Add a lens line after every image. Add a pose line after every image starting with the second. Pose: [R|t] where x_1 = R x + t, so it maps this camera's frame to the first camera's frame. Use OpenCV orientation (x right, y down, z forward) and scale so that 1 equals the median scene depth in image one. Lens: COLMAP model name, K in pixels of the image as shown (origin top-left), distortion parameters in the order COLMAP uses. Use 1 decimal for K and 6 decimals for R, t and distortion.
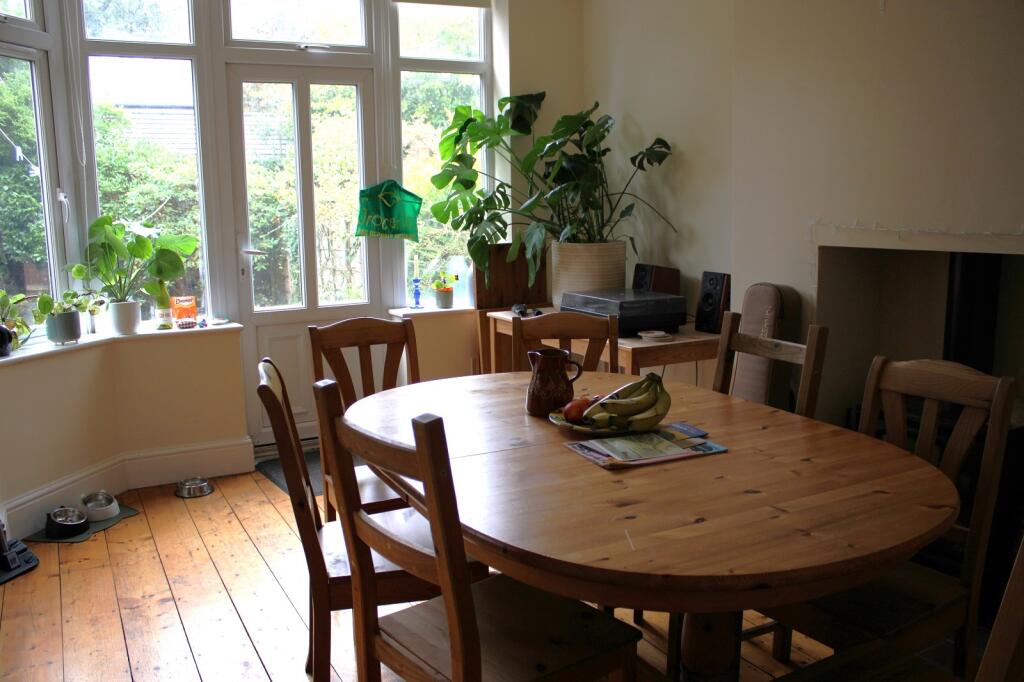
lens RADIAL K [[873.9, 0, 512.0], [0, 873.9, 341.0], [0, 0, 1]] dist [-0.008625, 0.013720]
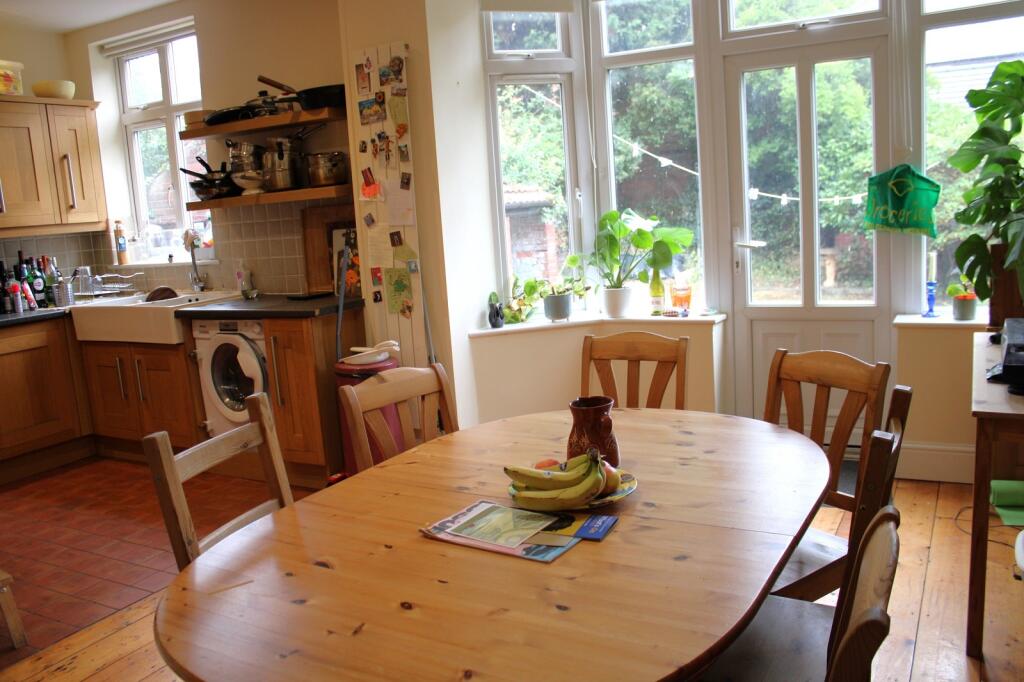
lens RADIAL K [[873.9, 0, 512.0], [0, 873.9, 341.0], [0, 0, 1]] dist [-0.008625, 0.013720]
pose [[0.598045, 0.119251, -0.792541, 0.339720], [-0.082854, 0.992769, 0.086858, -0.058352], [0.797168, 0.013721, 0.603601, 0.195024]]
